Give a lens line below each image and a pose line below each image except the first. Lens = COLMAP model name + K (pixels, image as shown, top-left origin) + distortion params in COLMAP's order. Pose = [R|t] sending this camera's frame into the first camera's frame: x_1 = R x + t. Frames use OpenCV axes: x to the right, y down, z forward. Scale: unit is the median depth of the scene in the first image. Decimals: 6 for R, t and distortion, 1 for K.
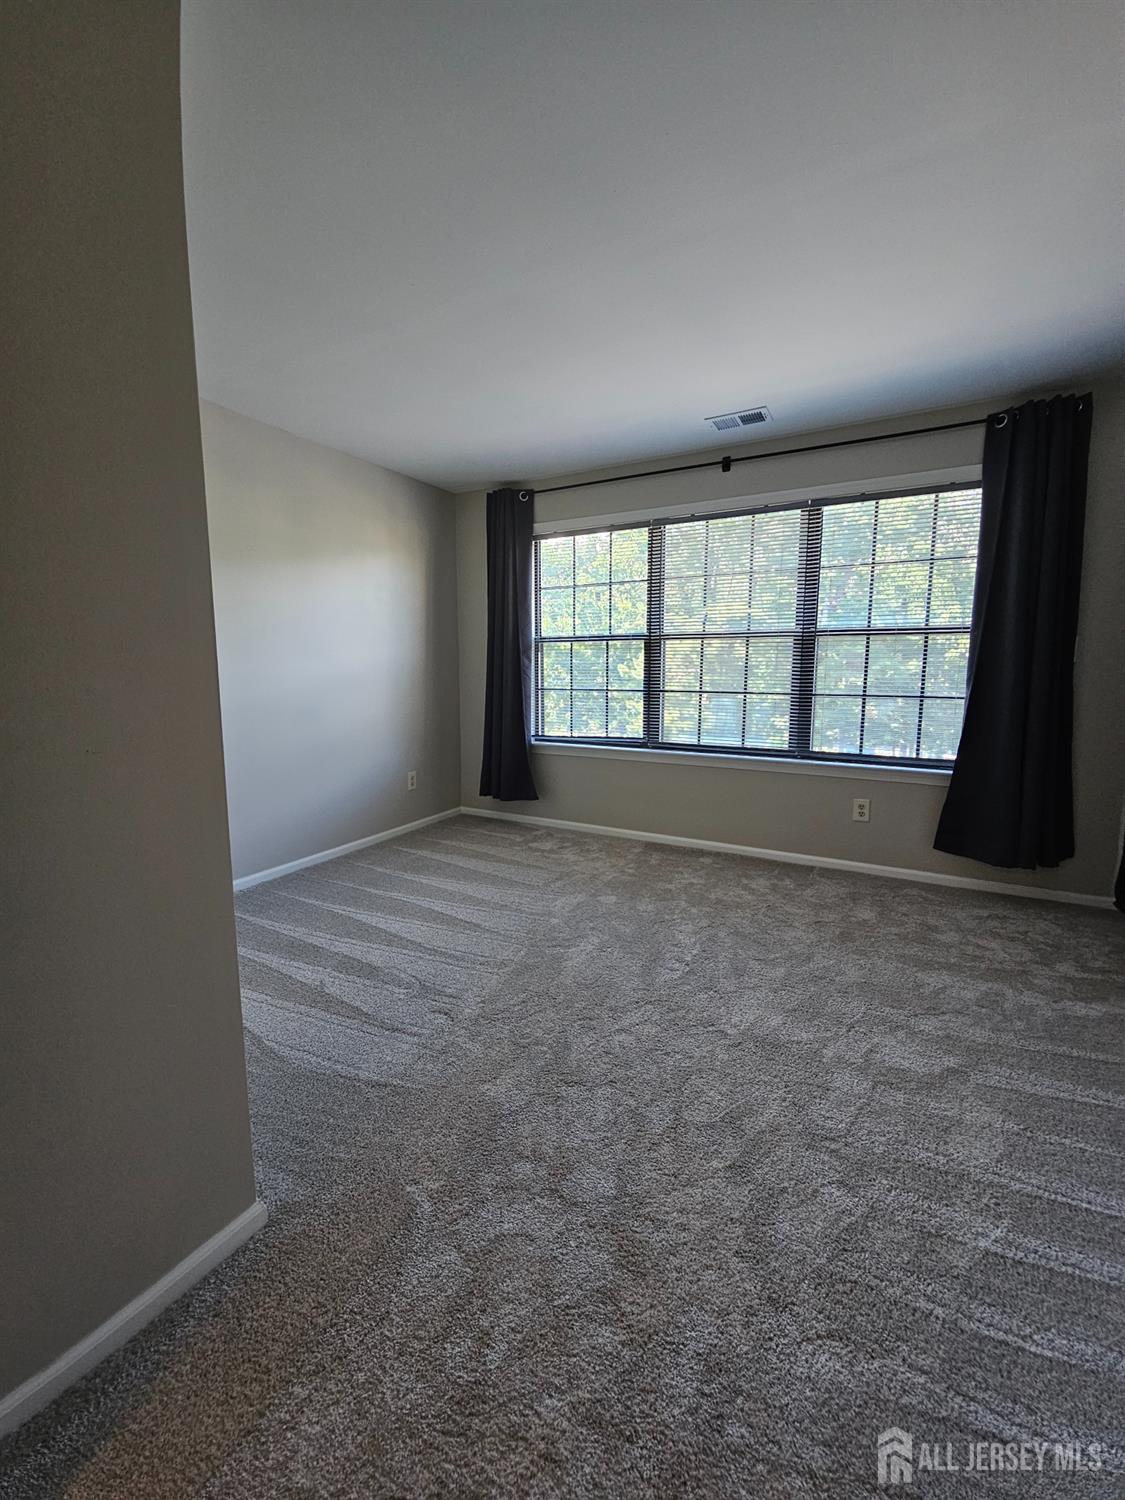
lens RADIAL K [[611.0, 0, 551.5], [0, 611.0, 742.9], [0, 0, 1]] dist [0.001246, -0.003546]
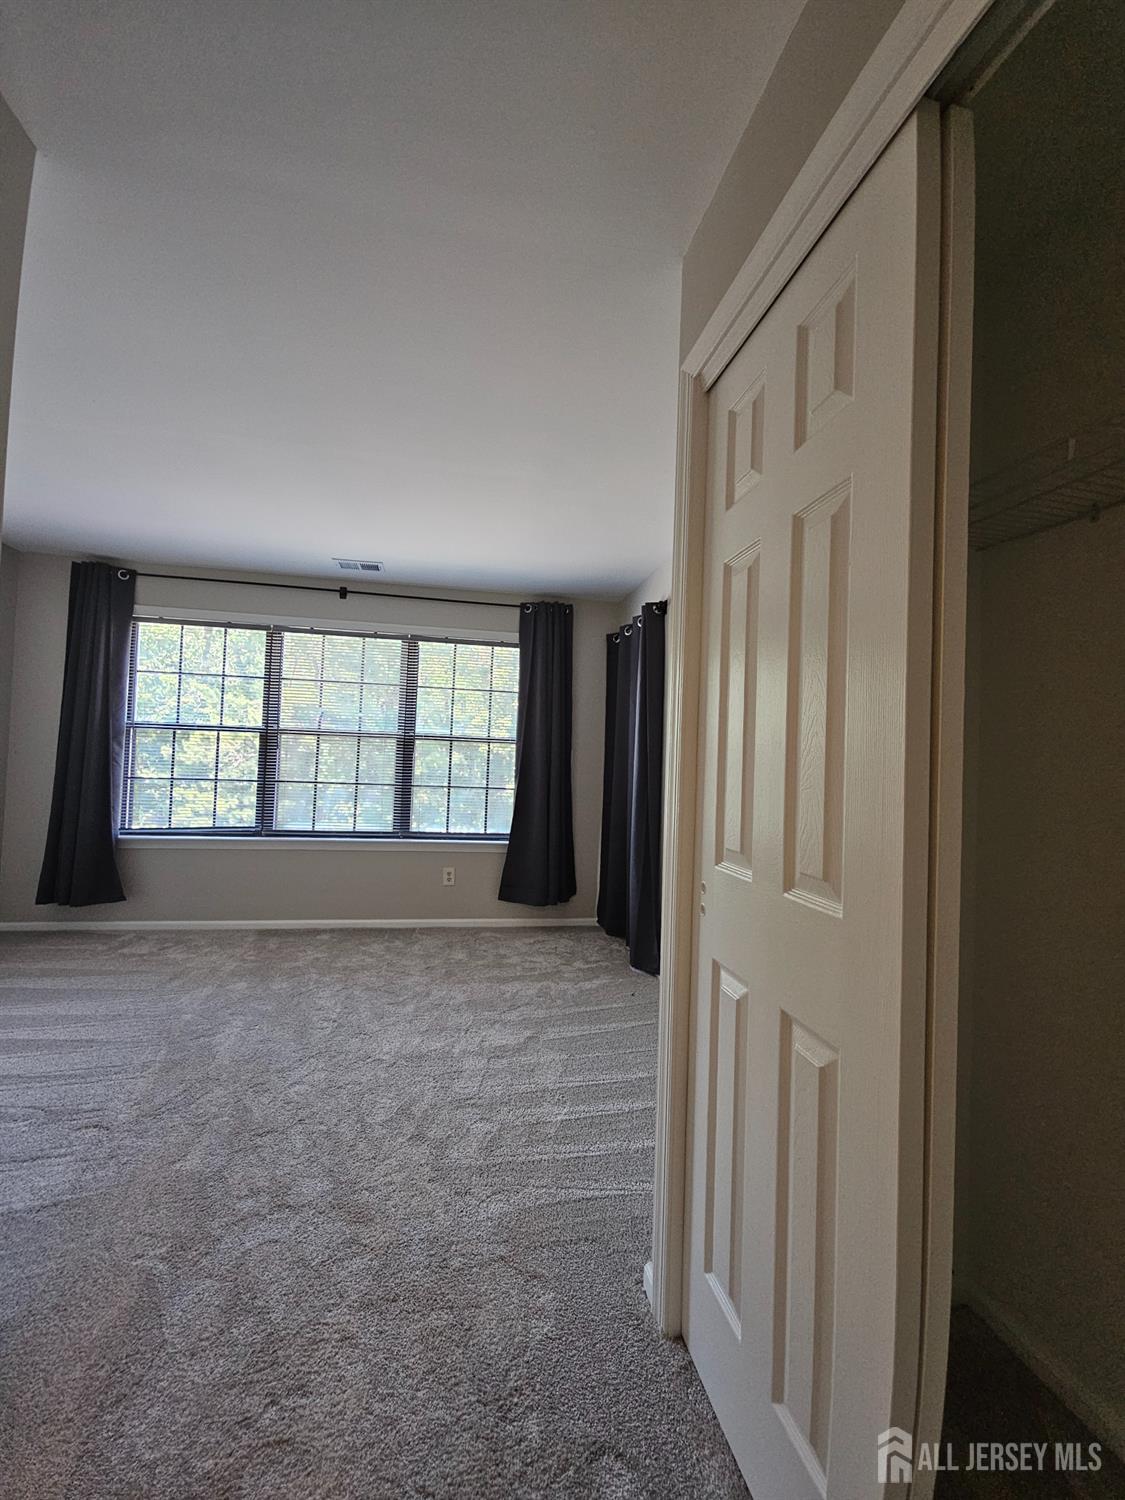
lens RADIAL K [[611.0, 0, 551.5], [0, 611.0, 742.9], [0, 0, 1]] dist [0.001246, -0.003546]
pose [[0.769186, 0.048311, 0.637196, -0.180782], [0.041893, 0.991181, -0.125721, 0.003202], [-0.637650, 0.123397, 0.760379, -0.164950]]
